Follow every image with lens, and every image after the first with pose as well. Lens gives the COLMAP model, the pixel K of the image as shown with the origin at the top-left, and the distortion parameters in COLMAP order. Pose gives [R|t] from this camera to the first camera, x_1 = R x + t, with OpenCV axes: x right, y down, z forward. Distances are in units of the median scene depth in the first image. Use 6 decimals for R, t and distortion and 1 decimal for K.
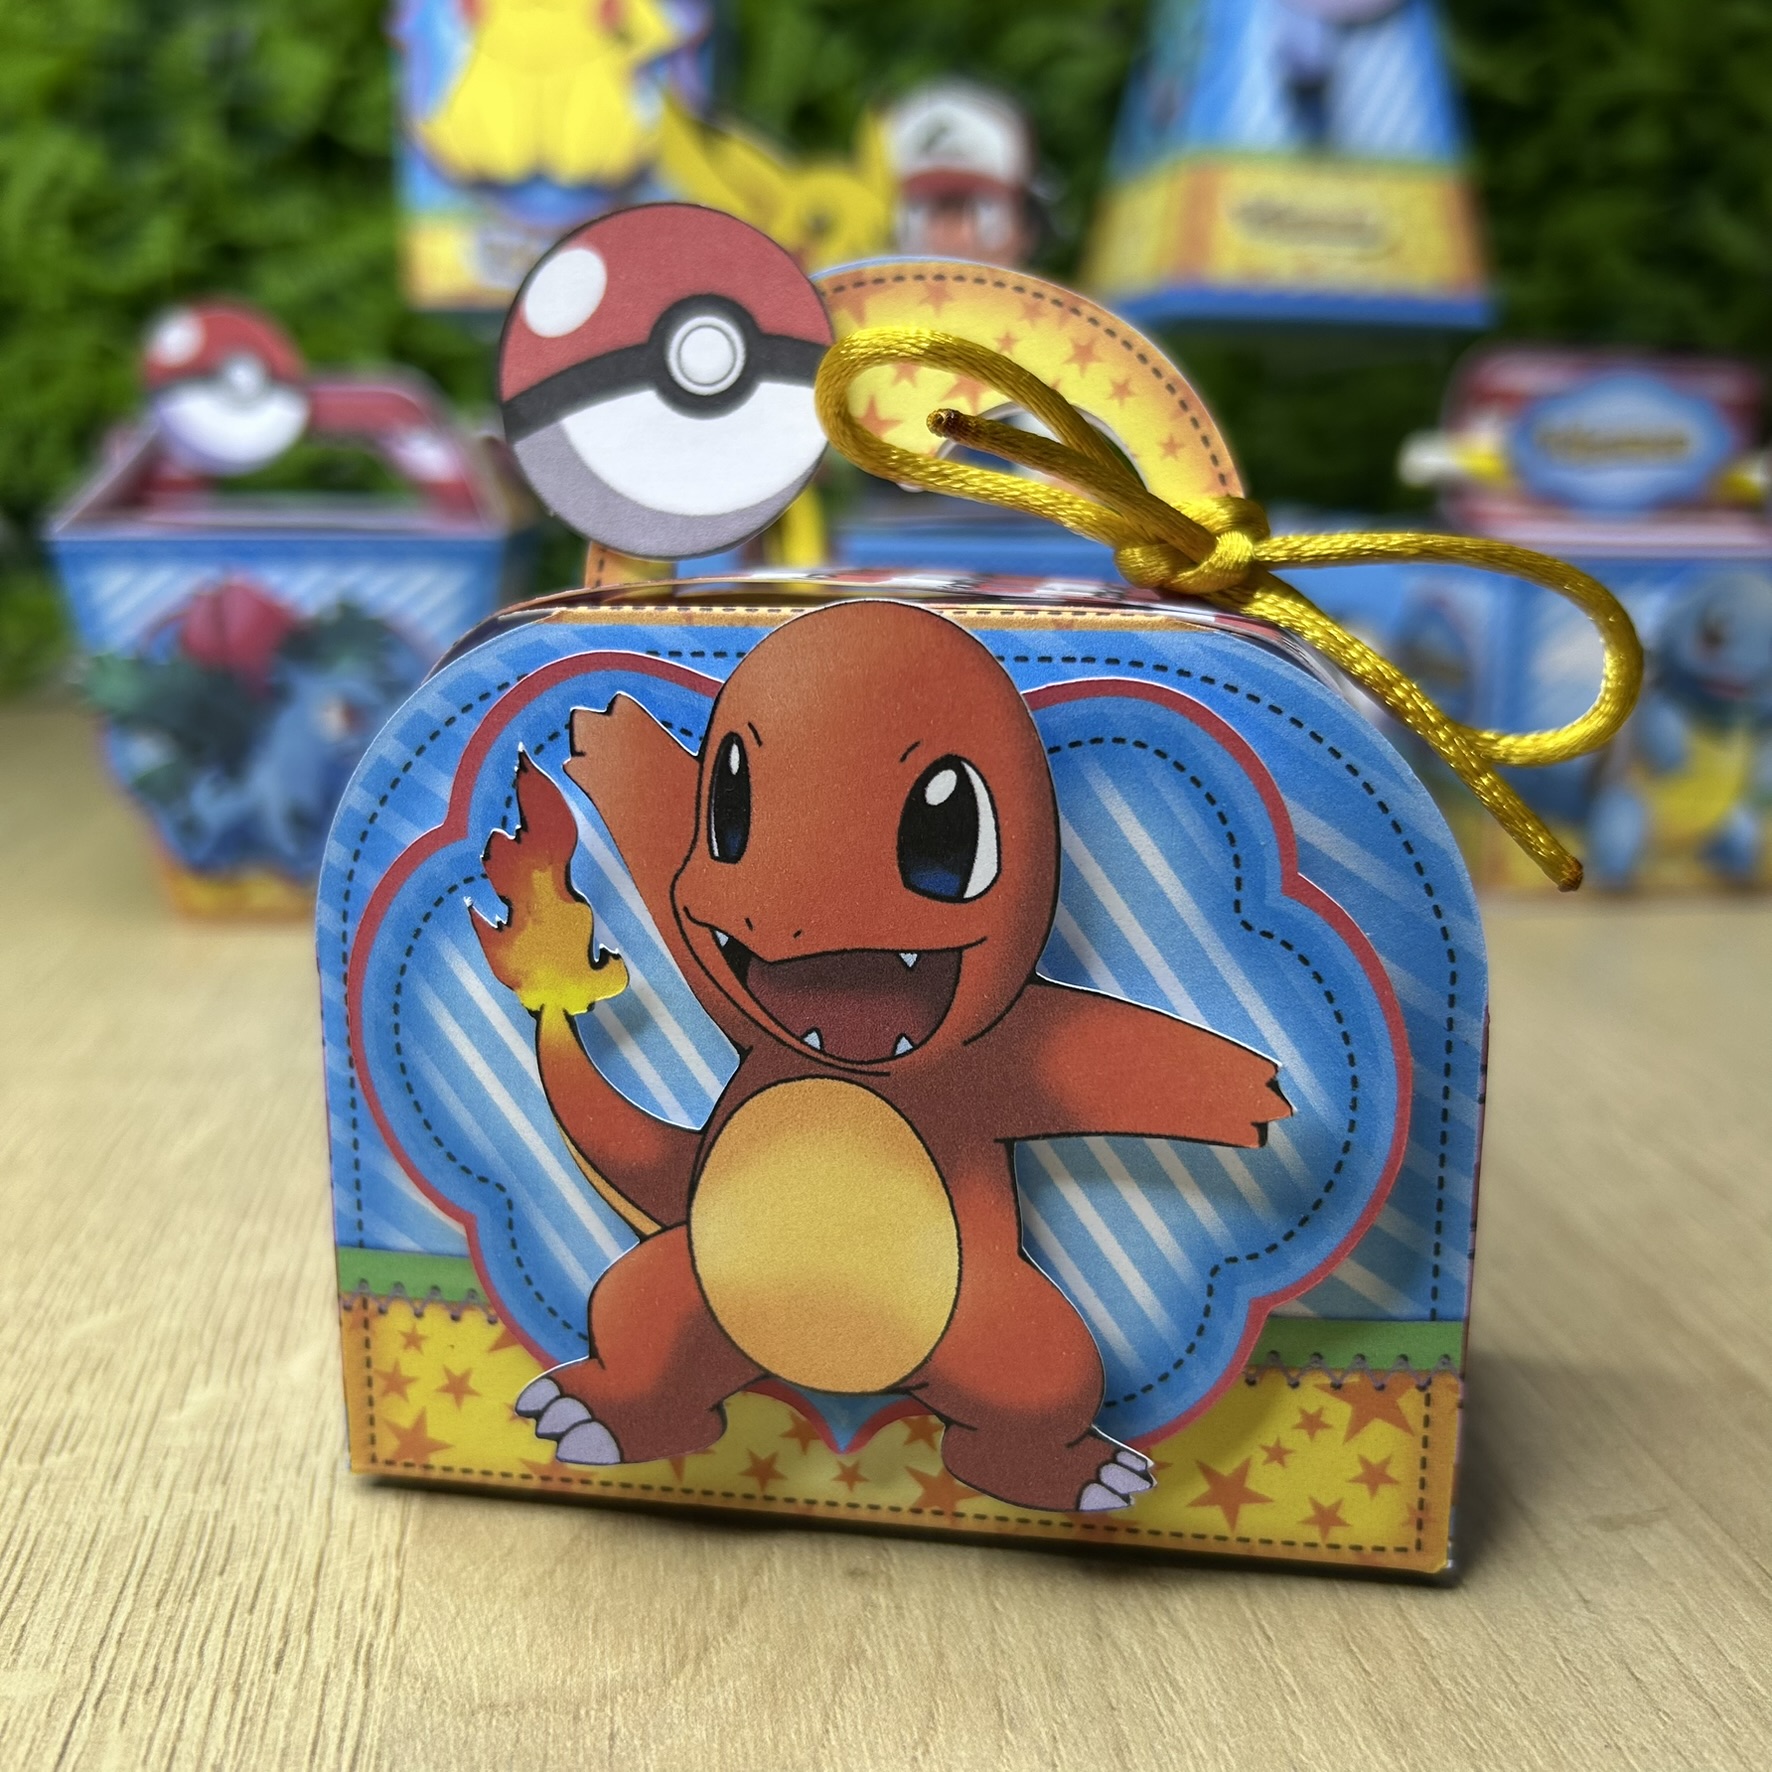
lens RADIAL K [[1869.1, 0, 874.4], [0, 1869.1, 916.1], [0, 0, 1]] dist [-0.050008, 0.049113]
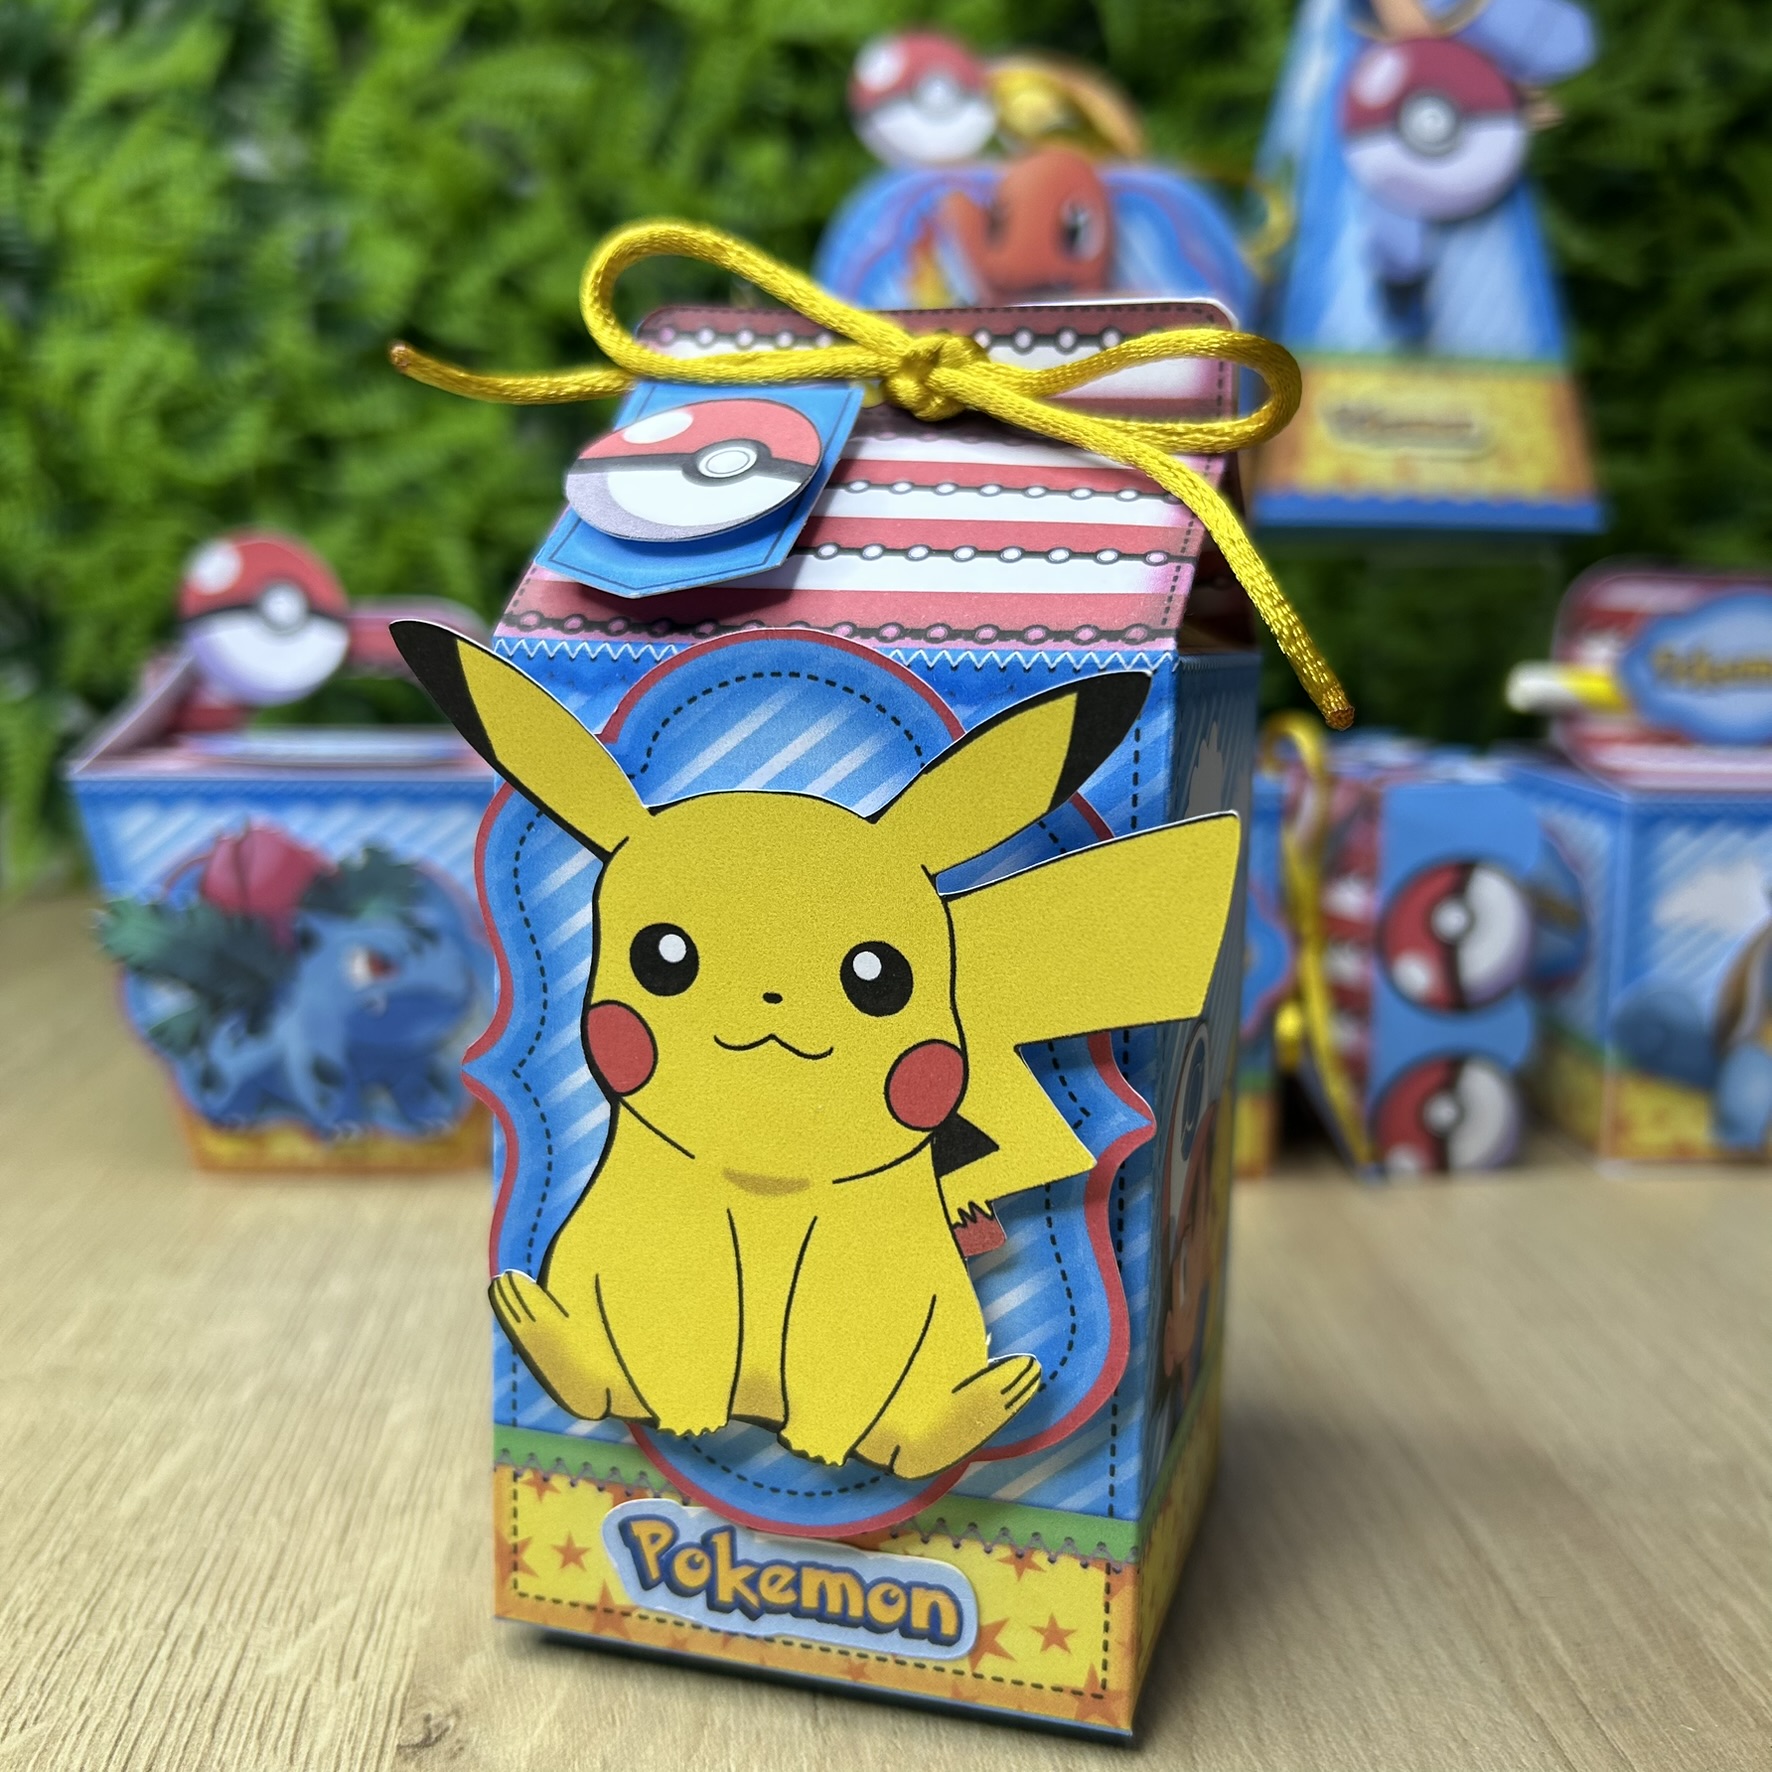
lens RADIAL K [[1862.7, 0, 886.0], [0, 1862.7, 886.0], [0, 0, 1]] dist [-0.058414, 0.073661]
pose [[0.998363, 0.007276, -0.056734, 0.033554], [-0.011865, 0.996645, -0.080979, -0.084363], [0.055954, 0.081520, 0.995100, 0.083895]]
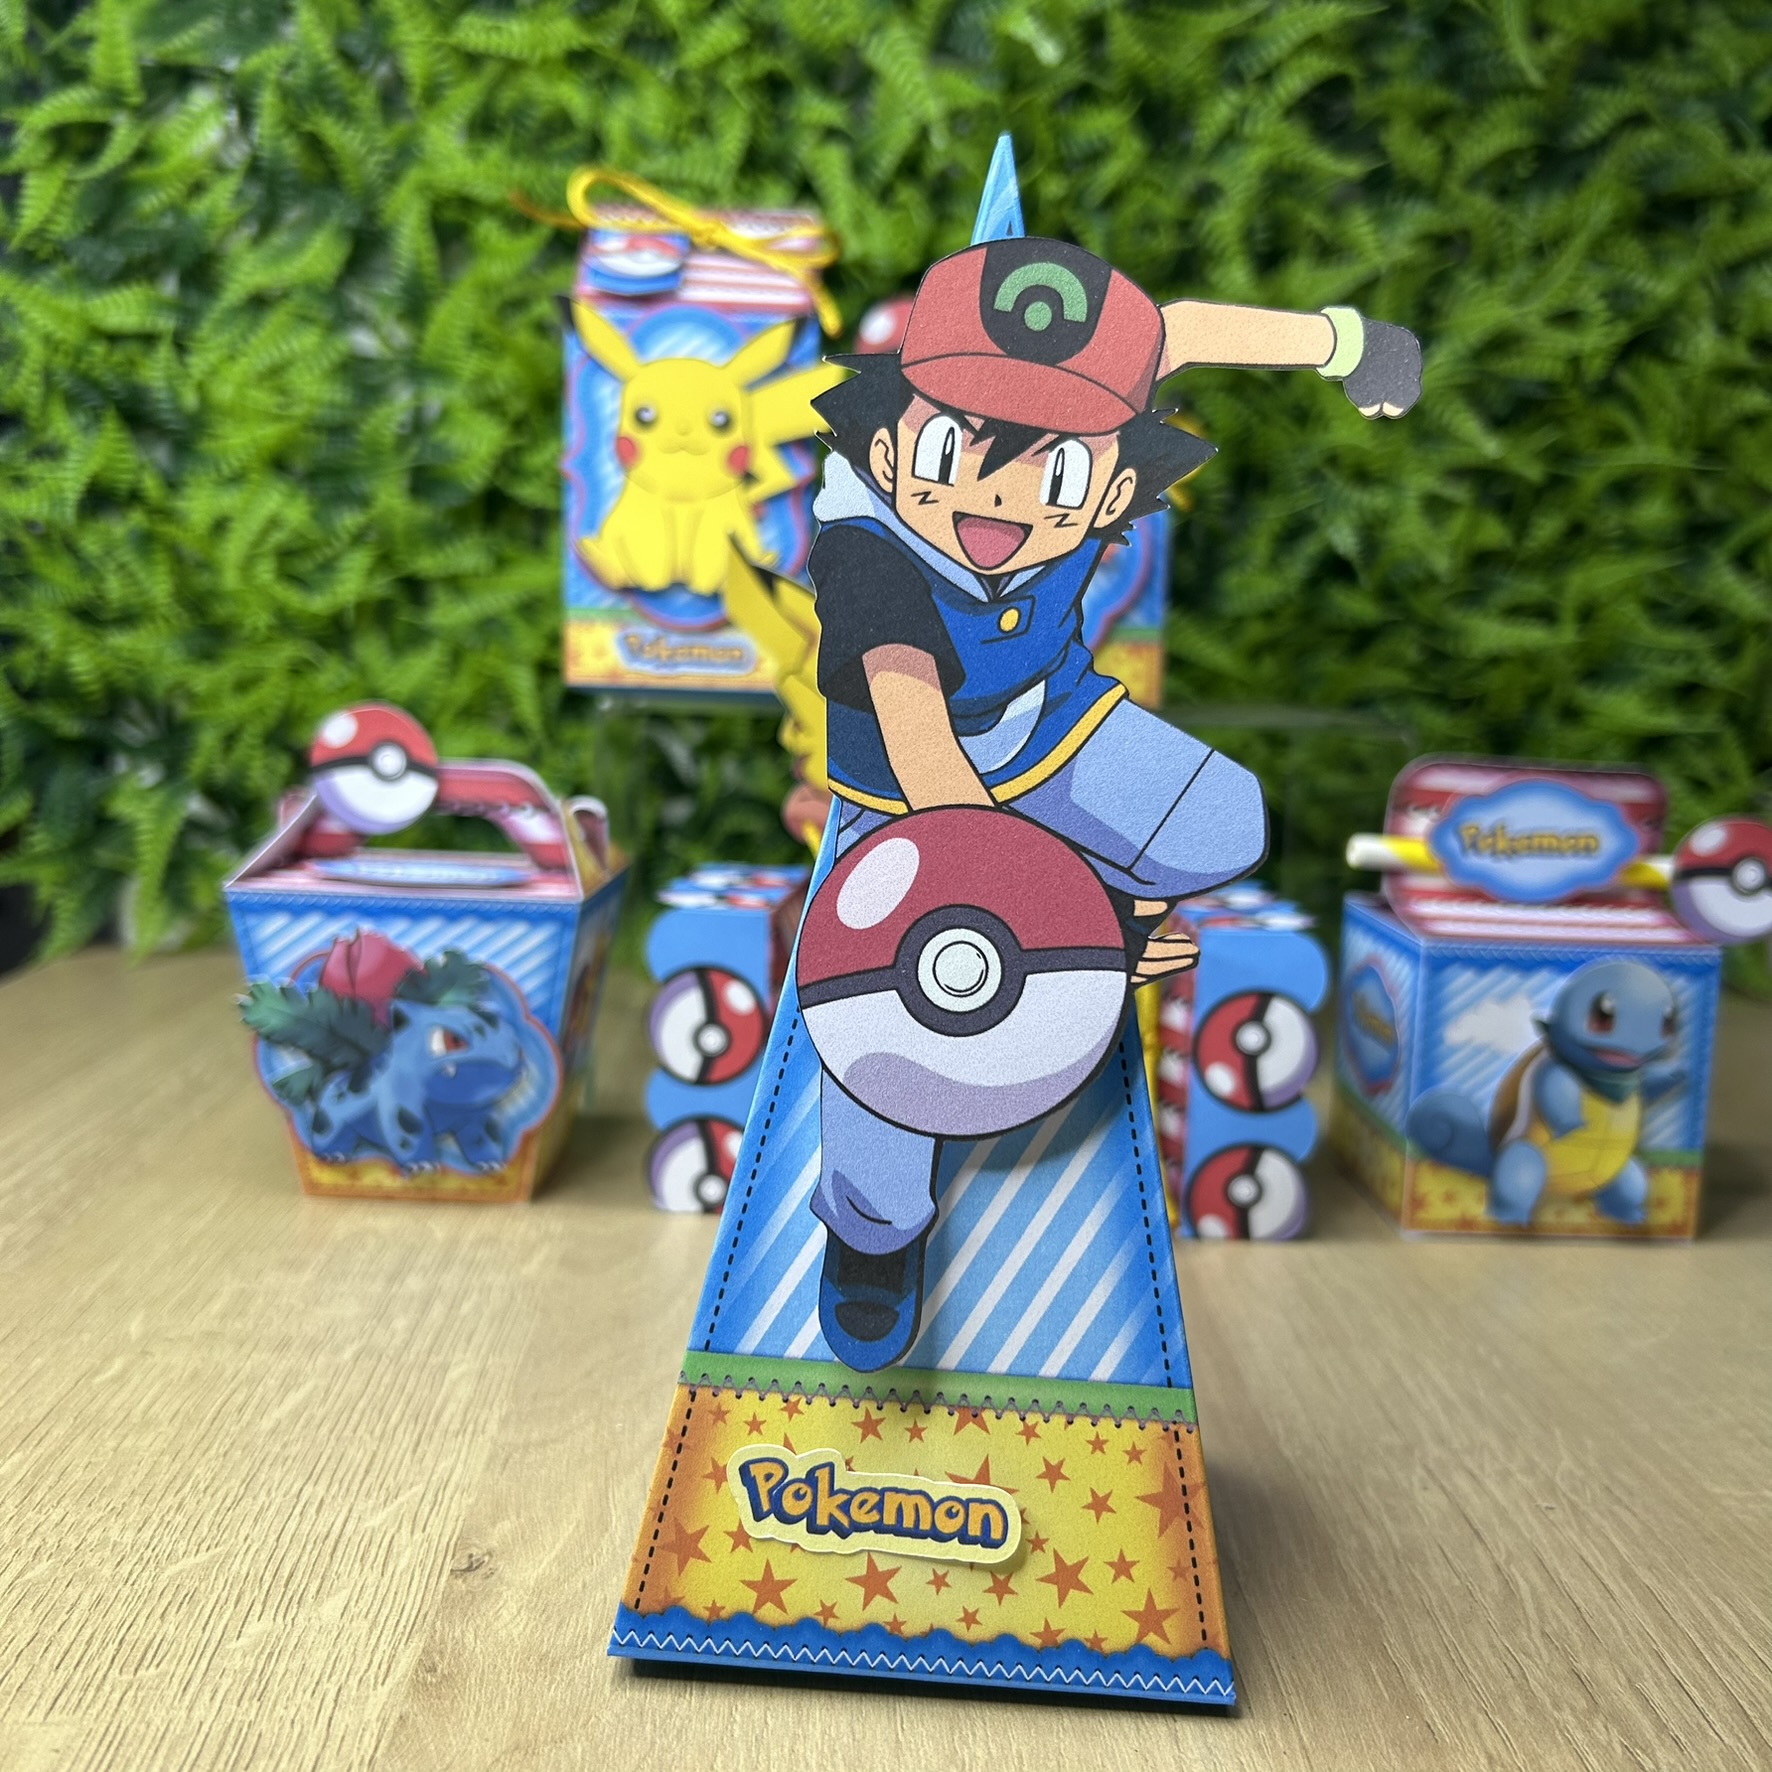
lens RADIAL K [[1846.6, 0, 886.0], [0, 1846.6, 886.0], [0, 0, 1]] dist [-0.011609, 0.001007]
pose [[0.995505, 0.039098, -0.086258, 0.124602], [-0.048551, 0.992704, -0.110368, -0.100197], [0.081314, 0.114060, 0.990141, -0.235428]]
